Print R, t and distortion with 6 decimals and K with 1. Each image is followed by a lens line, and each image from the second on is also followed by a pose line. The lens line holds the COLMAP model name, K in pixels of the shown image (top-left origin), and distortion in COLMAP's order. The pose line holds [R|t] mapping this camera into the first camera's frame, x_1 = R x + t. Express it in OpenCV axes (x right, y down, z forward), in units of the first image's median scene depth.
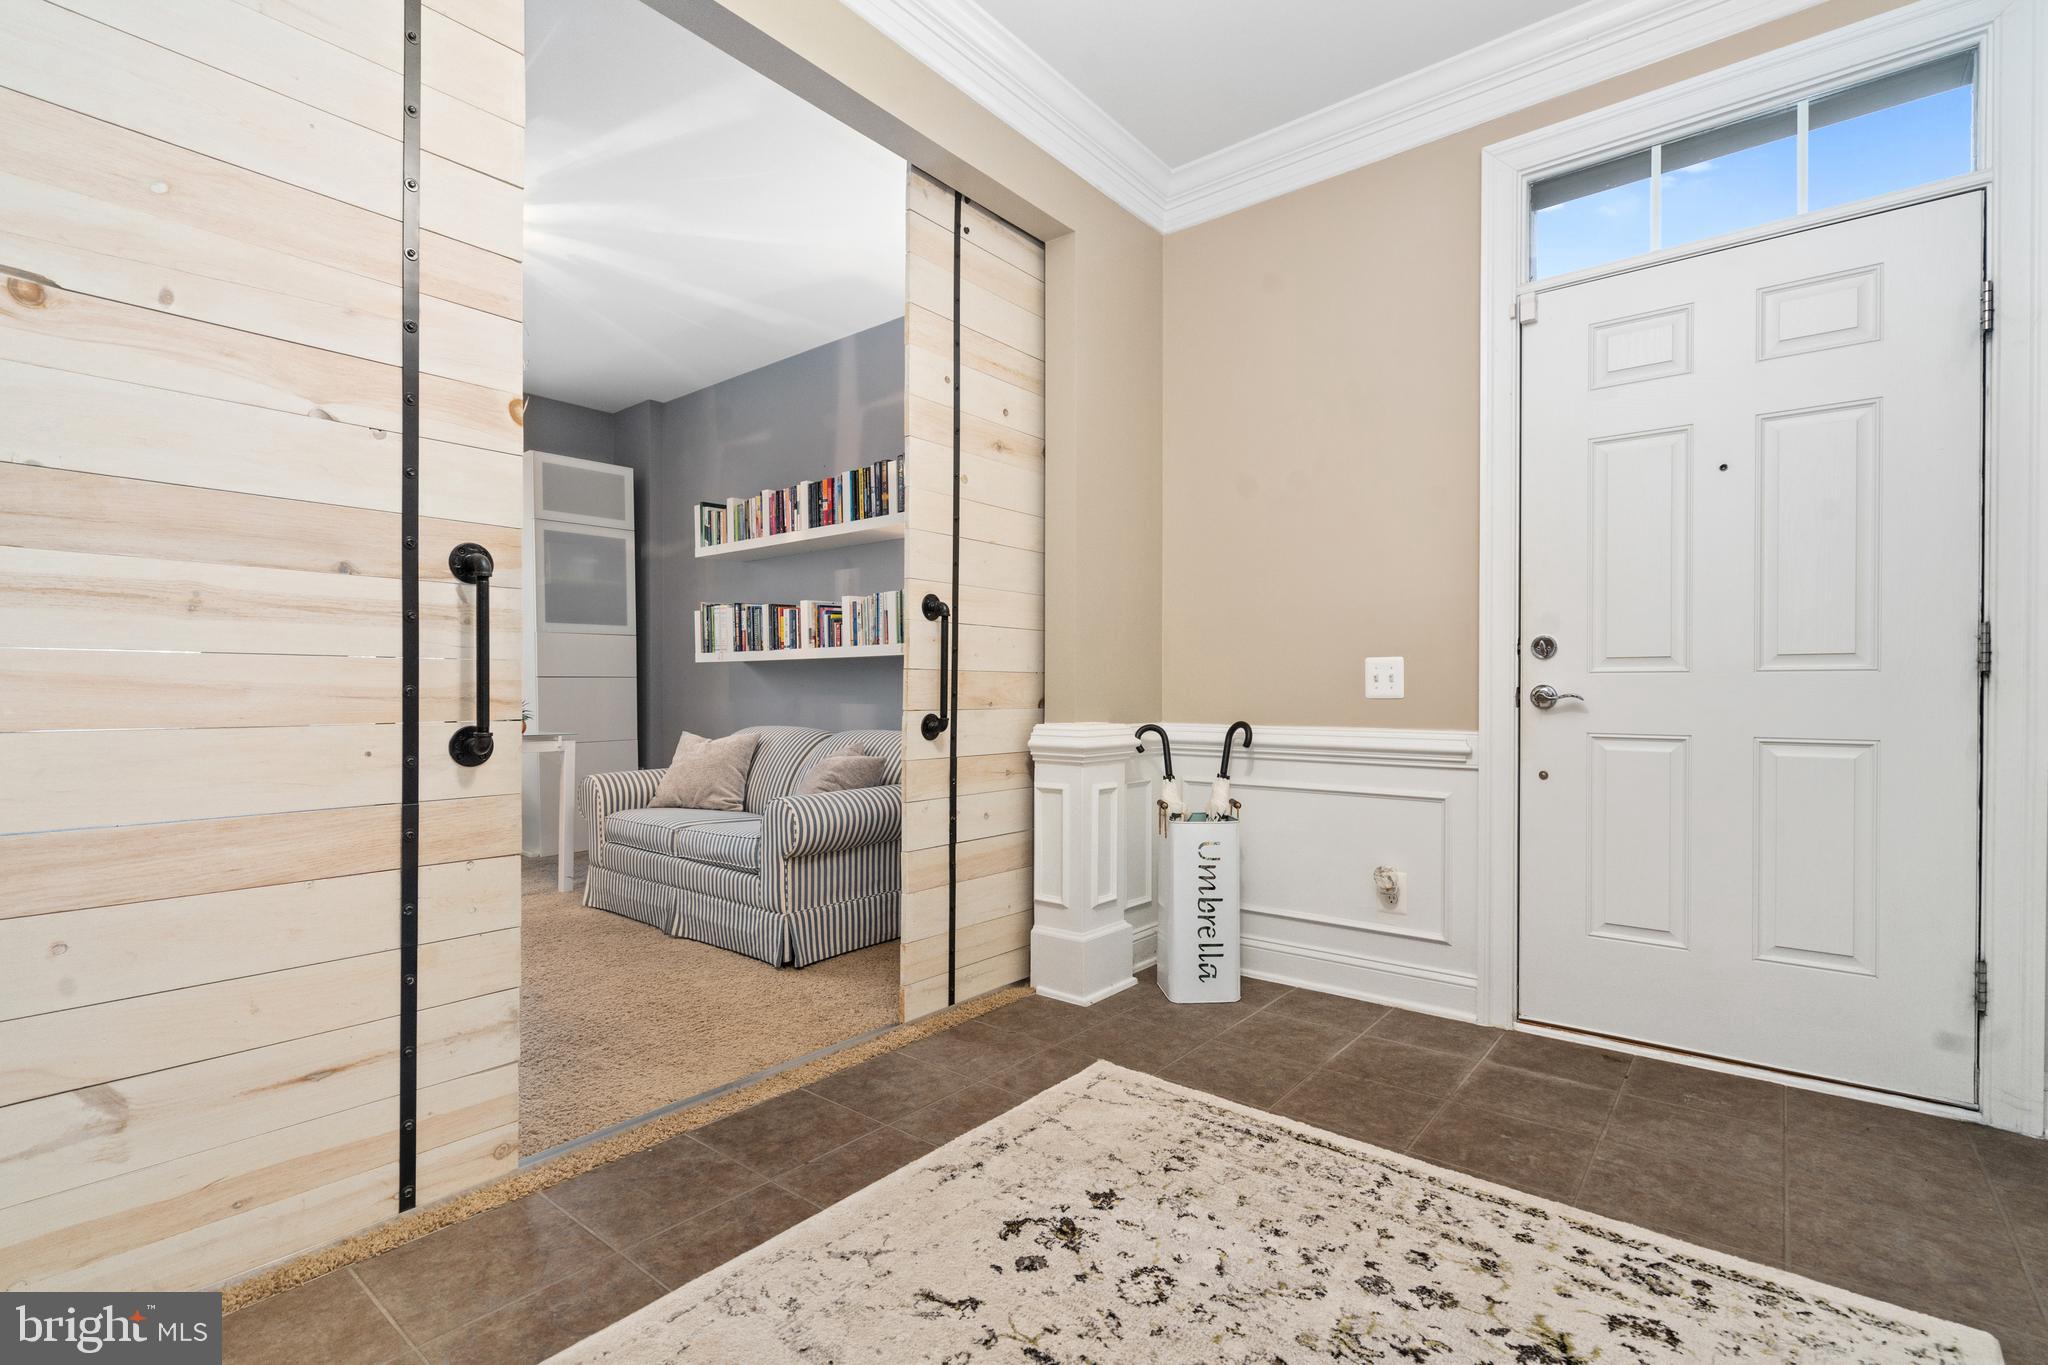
lens RADIAL K [[939.5, 0, 1024.5], [0, 939.5, 673.6], [0, 0, 1]] dist [0.000458, 0.000813]
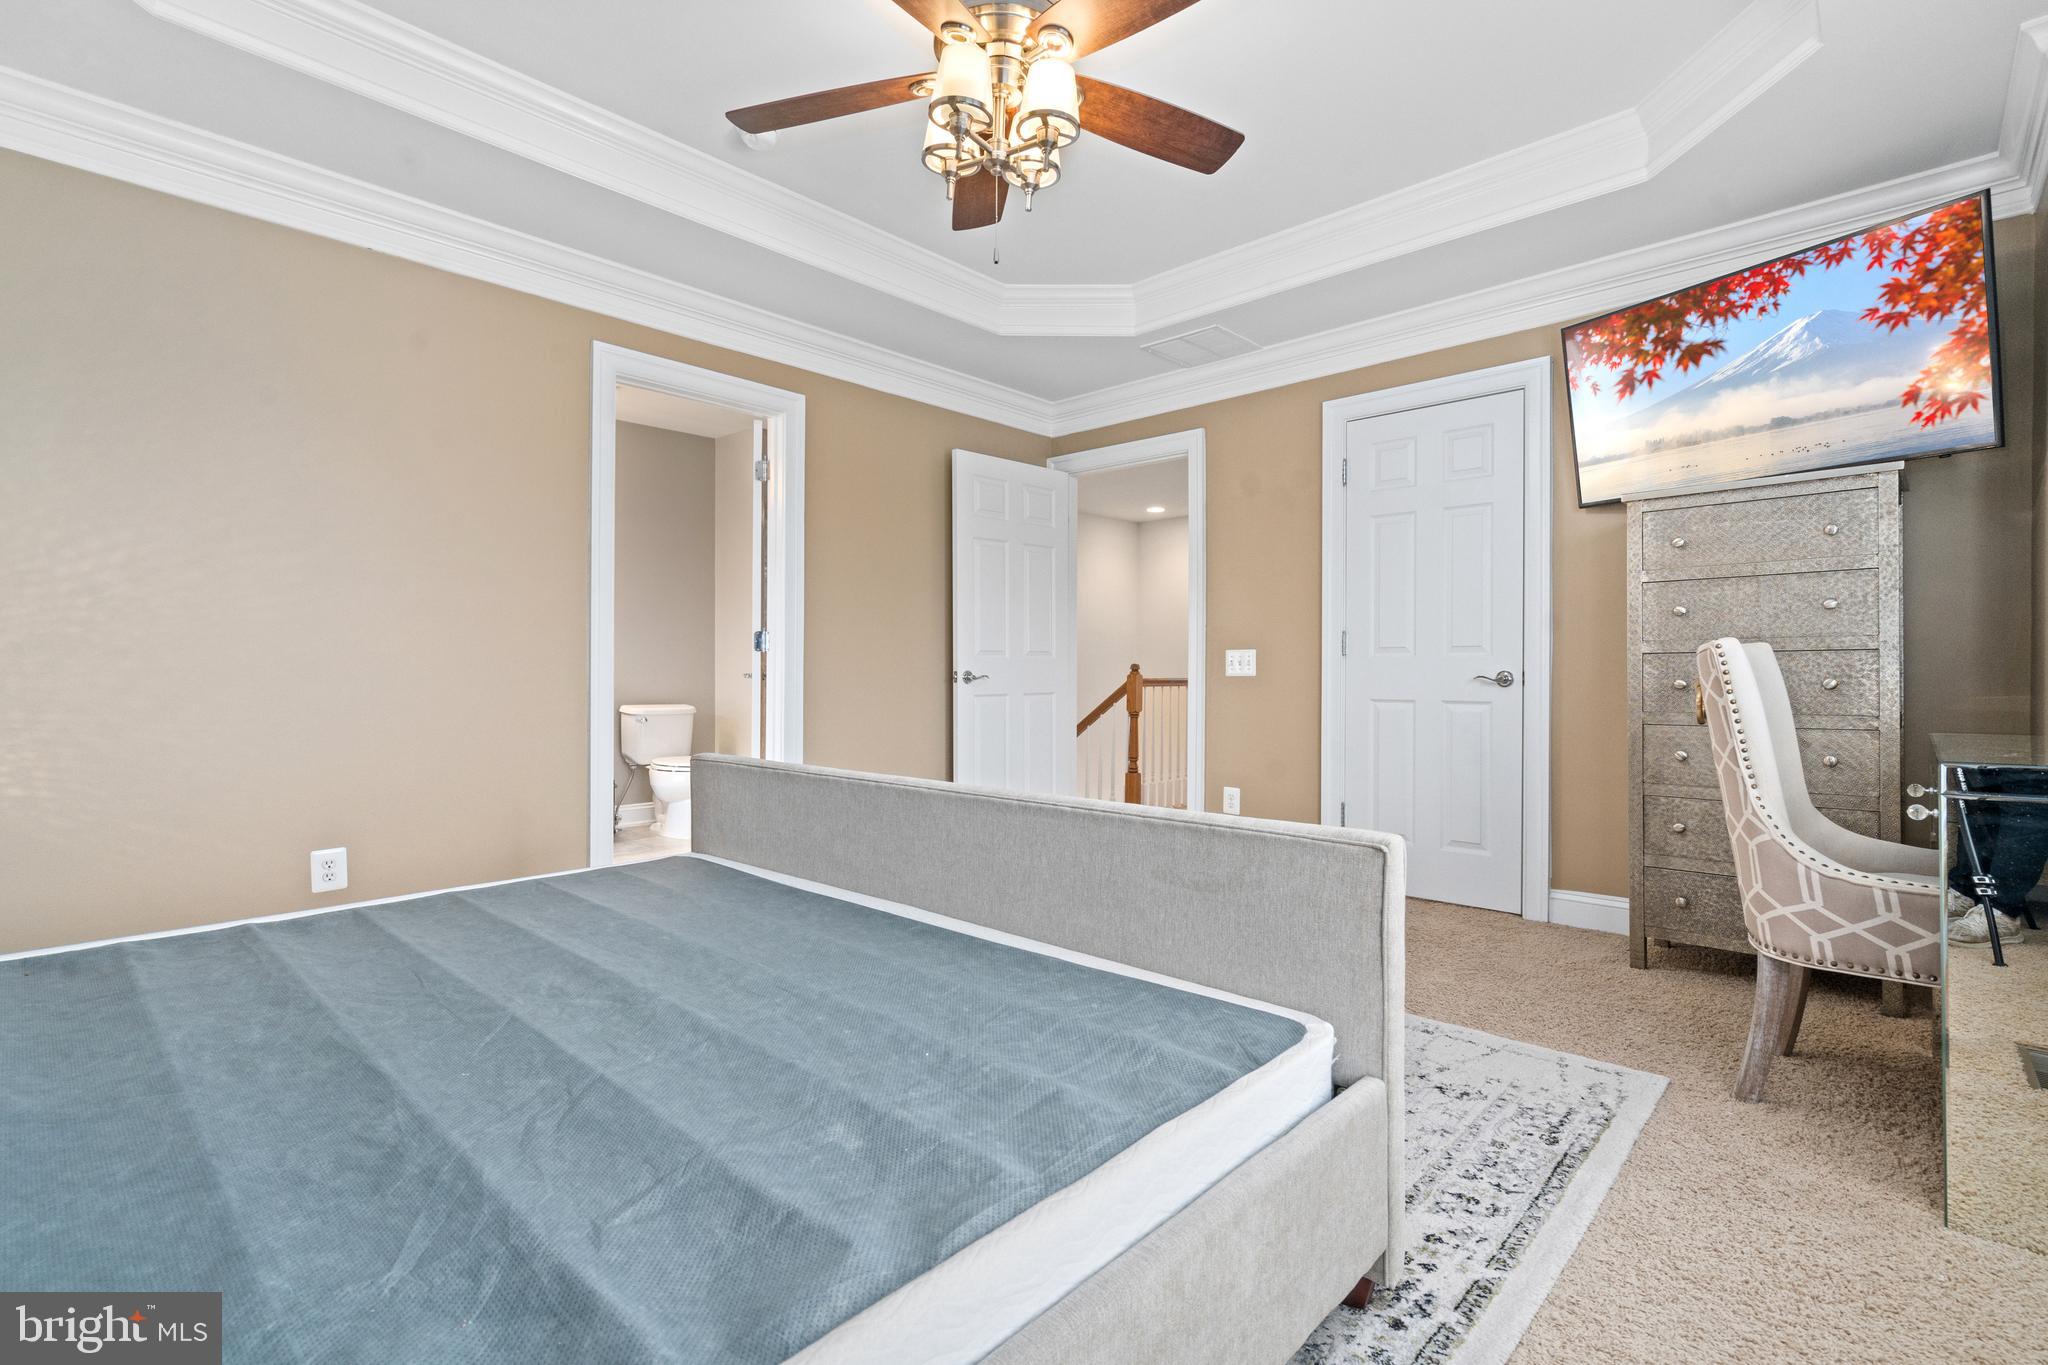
lens RADIAL K [[939.5, 0, 1024.5], [0, 939.5, 673.6], [0, 0, 1]] dist [0.000458, 0.000813]
pose [[-0.064121, -0.002294, -0.997940, 1.519308], [0.026641, 0.999637, -0.004009, 0.014306], [0.997586, -0.026844, -0.064036, 0.659666]]
